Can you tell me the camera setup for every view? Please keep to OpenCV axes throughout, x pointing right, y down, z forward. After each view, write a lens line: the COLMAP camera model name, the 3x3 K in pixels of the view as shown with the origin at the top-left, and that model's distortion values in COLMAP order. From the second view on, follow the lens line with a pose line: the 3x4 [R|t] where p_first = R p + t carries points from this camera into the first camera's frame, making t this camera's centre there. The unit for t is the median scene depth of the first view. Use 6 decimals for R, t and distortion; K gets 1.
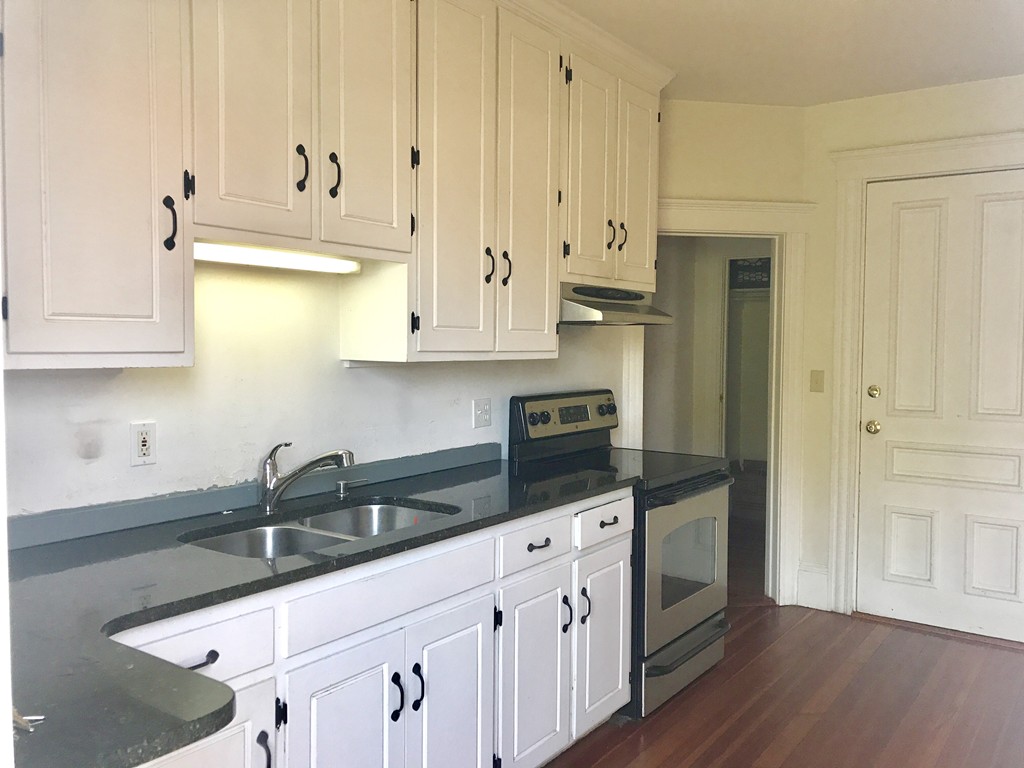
lens RADIAL K [[854.2, 0, 511.4], [0, 854.2, 380.5], [0, 0, 1]] dist [0.042641, -0.028673]
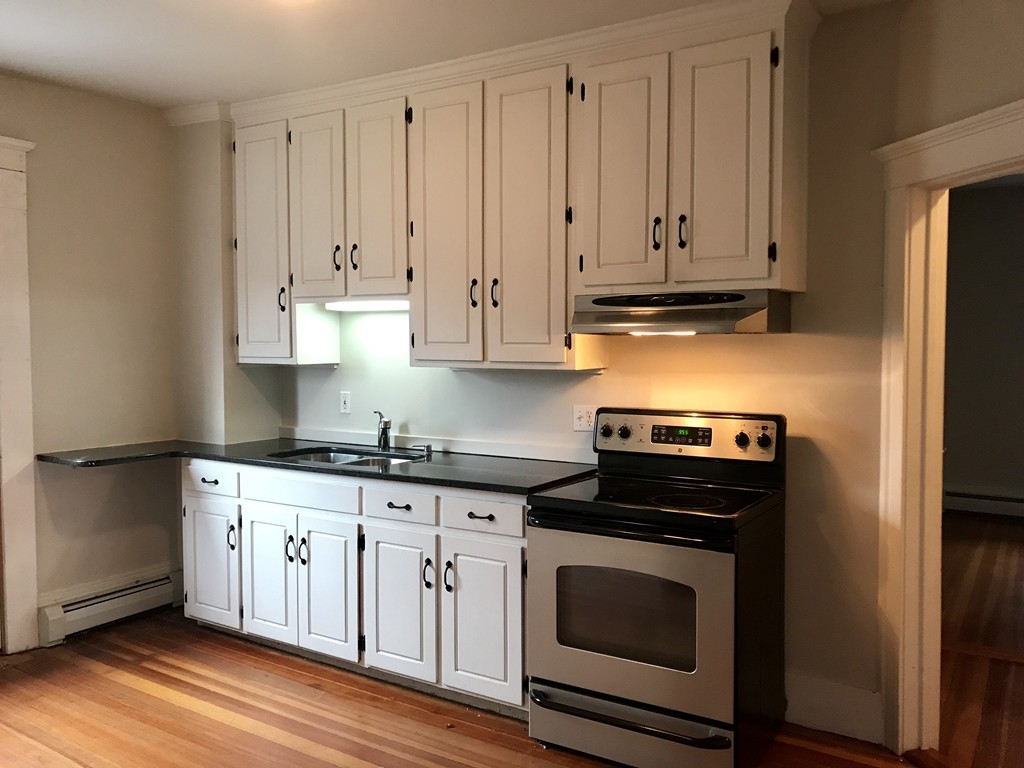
lens RADIAL K [[854.2, 0, 510.4], [0, 854.2, 385.7], [0, 0, 1]] dist [0.042641, -0.028673]
pose [[0.045266, 0.027564, -0.998595, 1.044188], [-0.054792, 0.998183, 0.025069, -0.027951], [0.997471, 0.053581, 0.046694, 0.848657]]
